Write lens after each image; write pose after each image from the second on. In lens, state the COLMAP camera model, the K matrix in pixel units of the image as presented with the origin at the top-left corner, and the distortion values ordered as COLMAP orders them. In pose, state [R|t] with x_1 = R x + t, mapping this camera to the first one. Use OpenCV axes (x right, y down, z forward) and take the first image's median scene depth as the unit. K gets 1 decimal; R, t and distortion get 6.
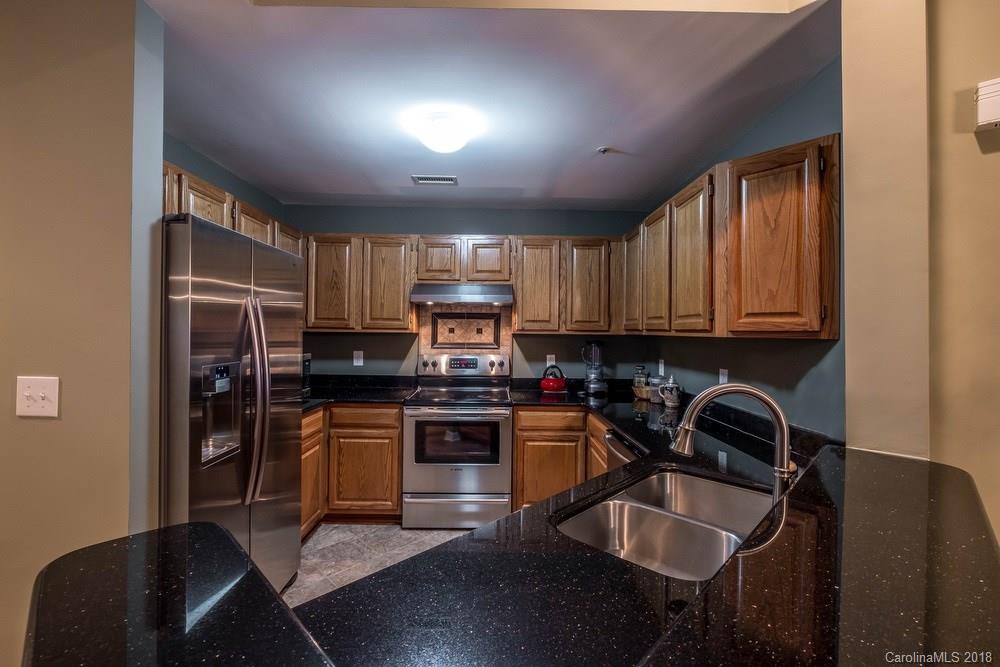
lens RADIAL K [[432.1, 0, 497.3], [0, 432.1, 328.3], [0, 0, 1]] dist [-0.004922, -0.002311]
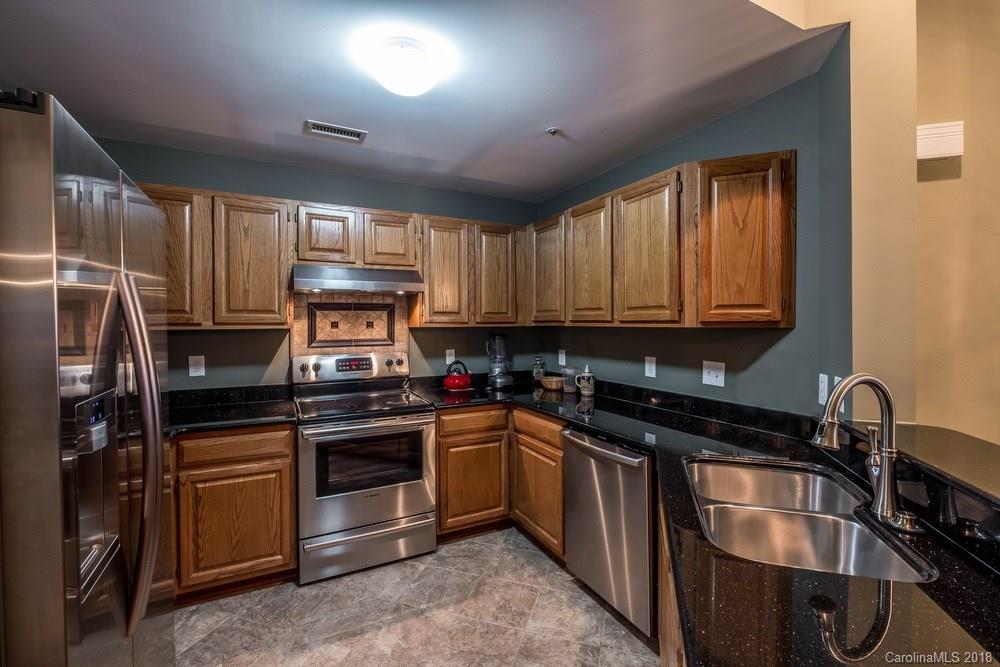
lens RADIAL K [[432.1, 0, 501.5], [0, 432.1, 328.9], [0, 0, 1]] dist [-0.004922, -0.002311]
pose [[0.891391, -0.020510, 0.452772, -0.213483], [0.010810, 0.999653, 0.024001, -0.003588], [-0.453107, -0.016500, 0.891303, 0.150102]]
